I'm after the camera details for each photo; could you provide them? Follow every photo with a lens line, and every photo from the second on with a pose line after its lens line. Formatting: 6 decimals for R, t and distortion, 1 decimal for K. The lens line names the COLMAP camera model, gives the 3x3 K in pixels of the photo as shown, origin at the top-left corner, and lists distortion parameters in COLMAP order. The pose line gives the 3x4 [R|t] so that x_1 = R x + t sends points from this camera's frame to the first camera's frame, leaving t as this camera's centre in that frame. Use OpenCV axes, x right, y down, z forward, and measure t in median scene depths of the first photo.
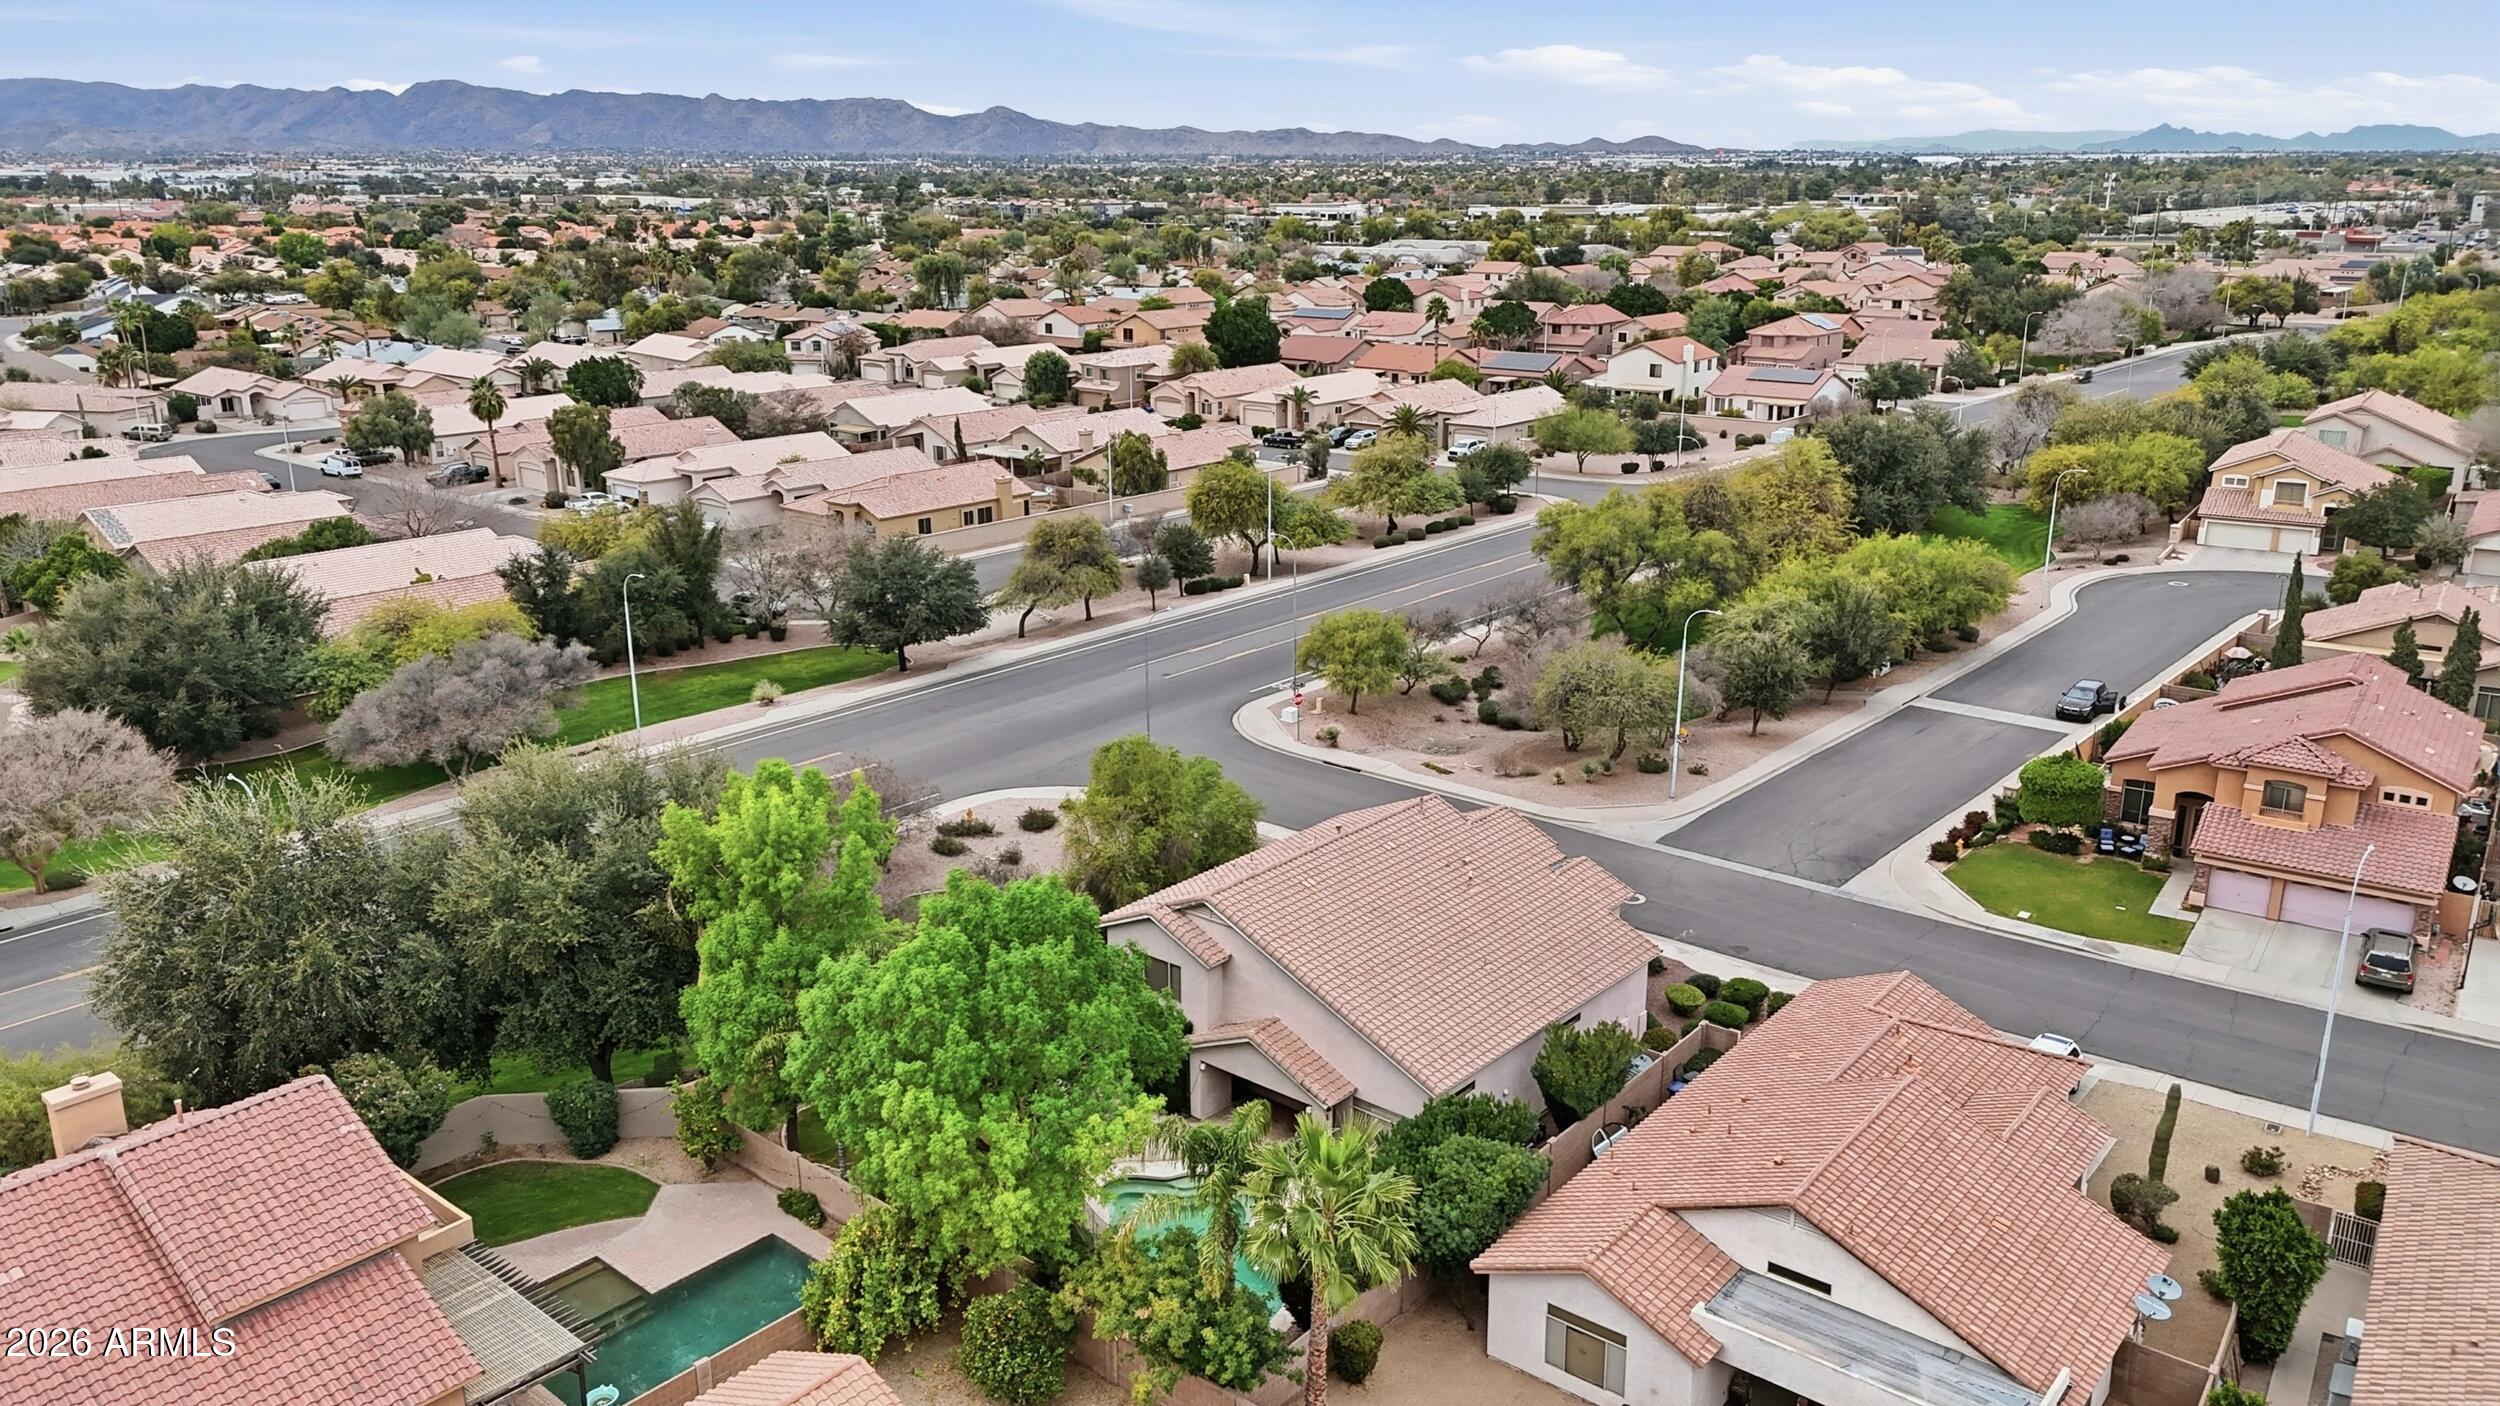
lens RADIAL K [[1847.0, 0, 1250.0], [0, 1847.0, 703.0], [0, 0, 1]] dist [0.067501, -0.067944]
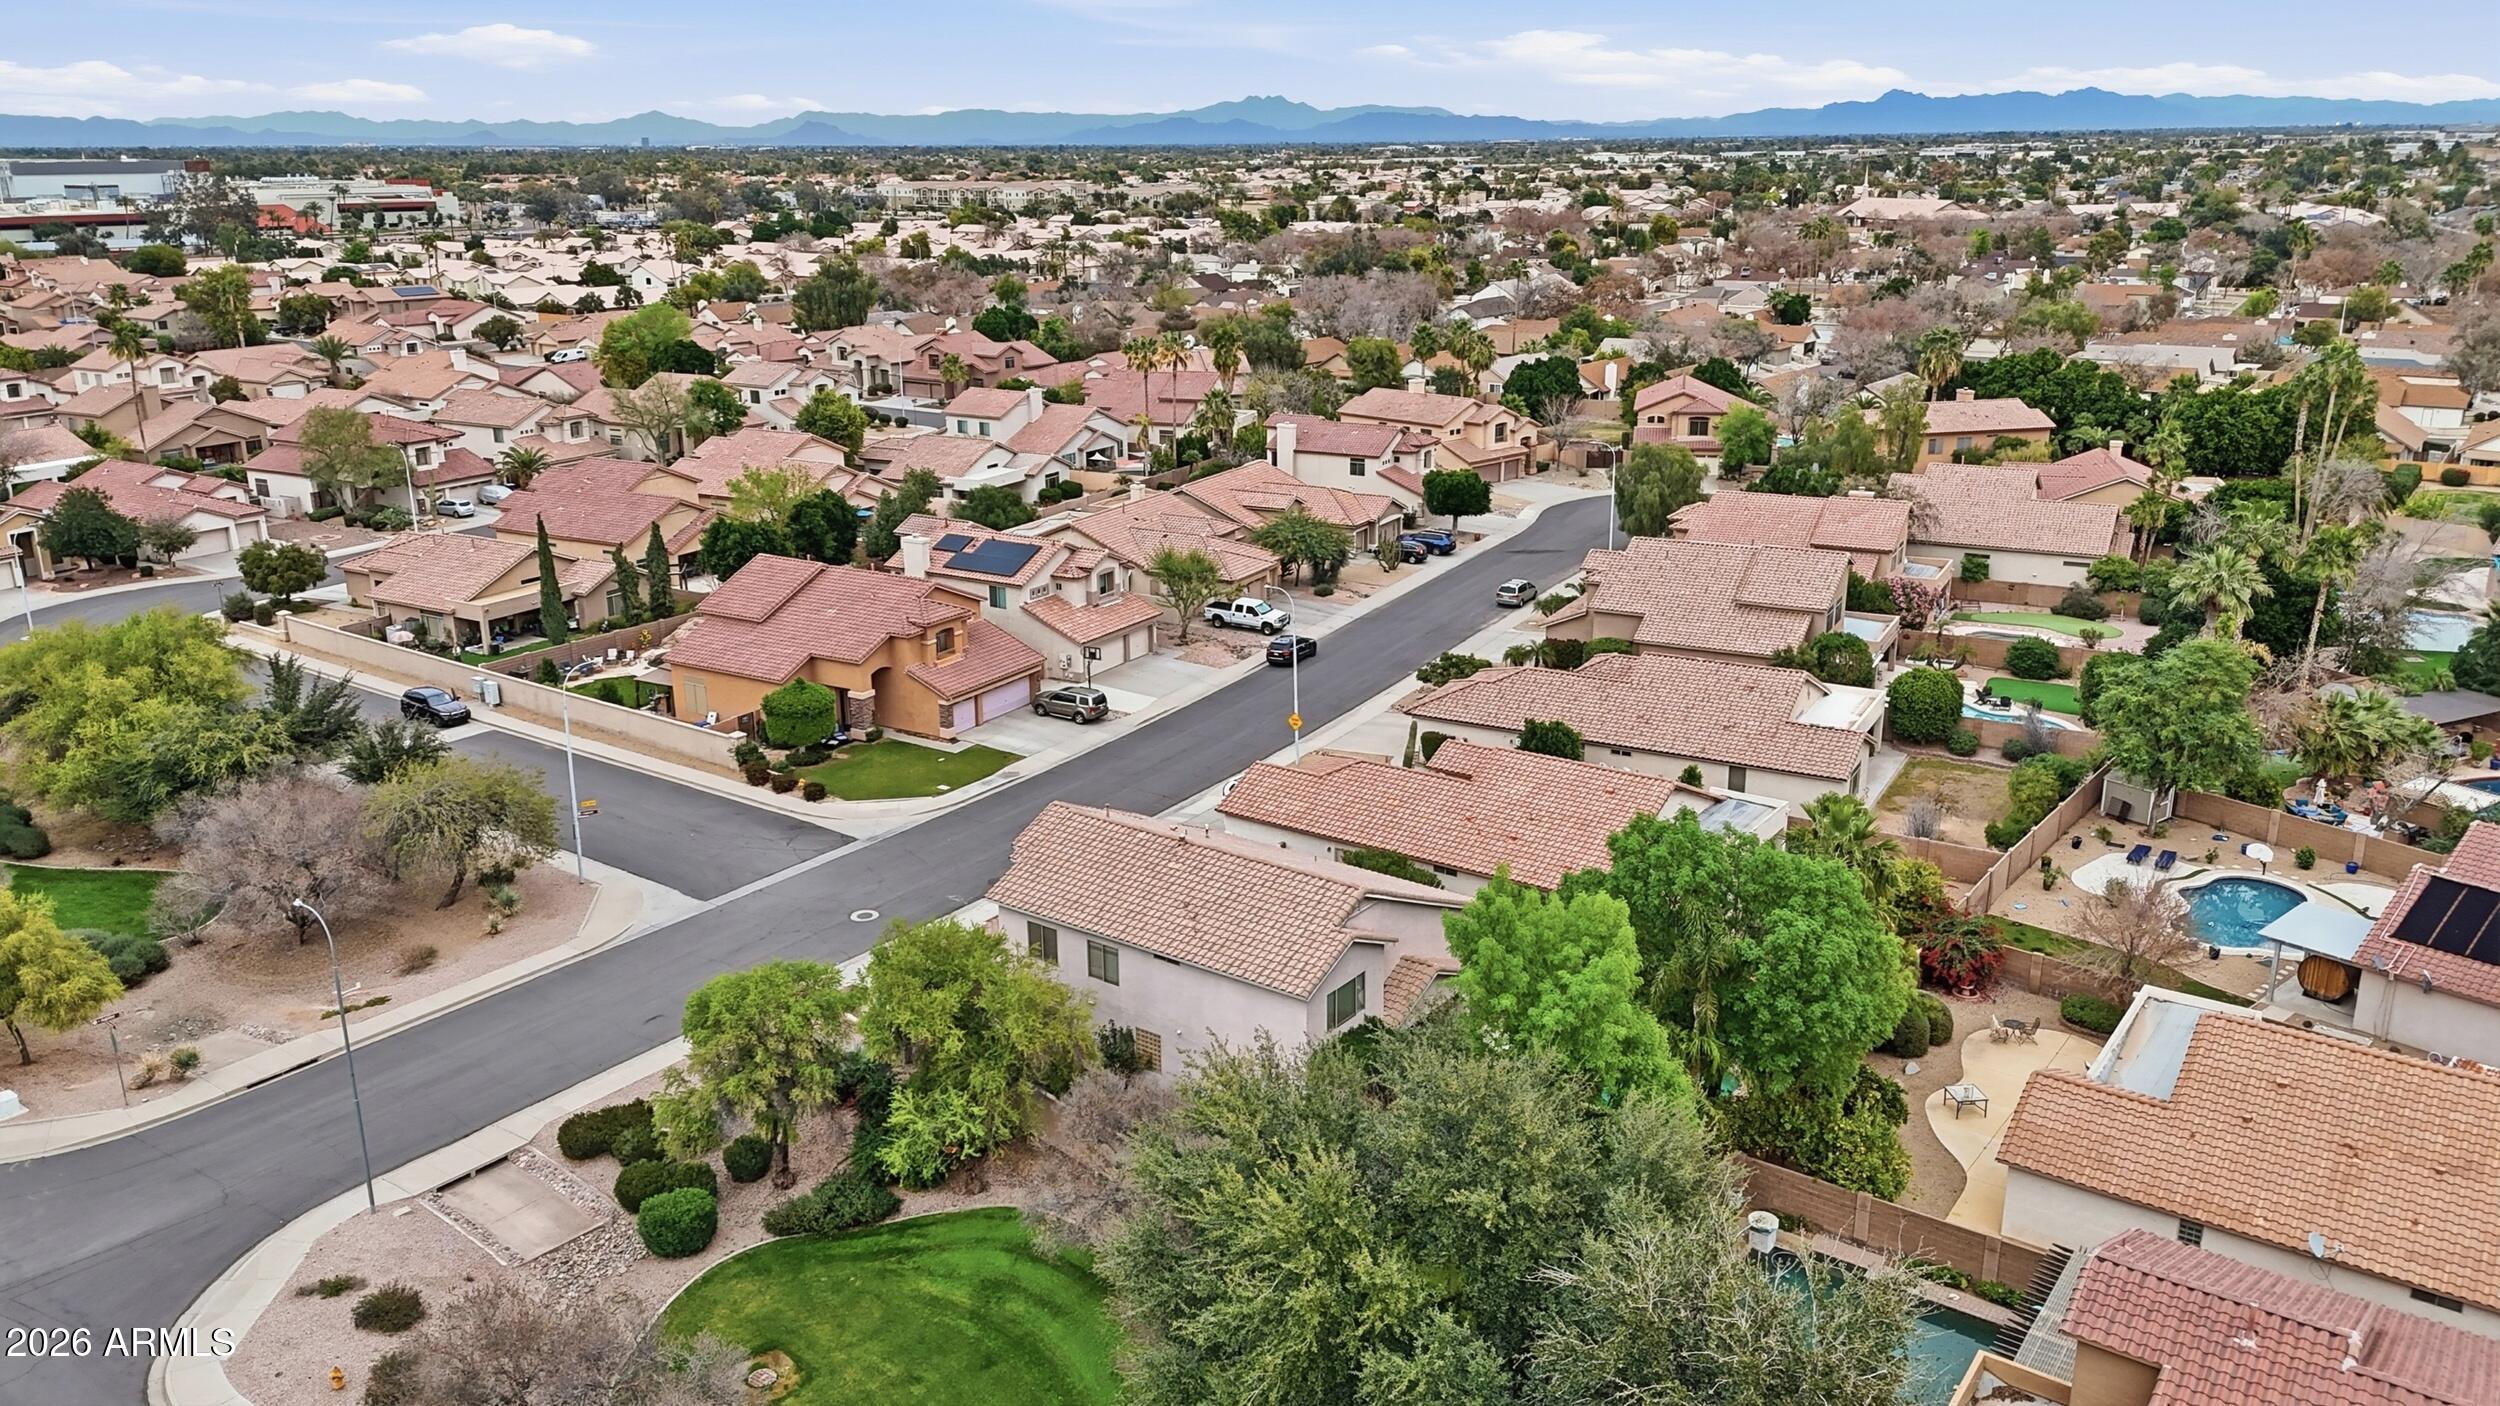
lens RADIAL K [[1847.0, 0, 1250.0], [0, 1847.0, 703.0], [0, 0, 1]] dist [0.067501, -0.067944]
pose [[-0.059720, -0.283155, 0.957213, -0.722489], [0.299913, 0.909530, 0.287761, -0.220048], [-0.952095, 0.304266, 0.030605, 0.758664]]
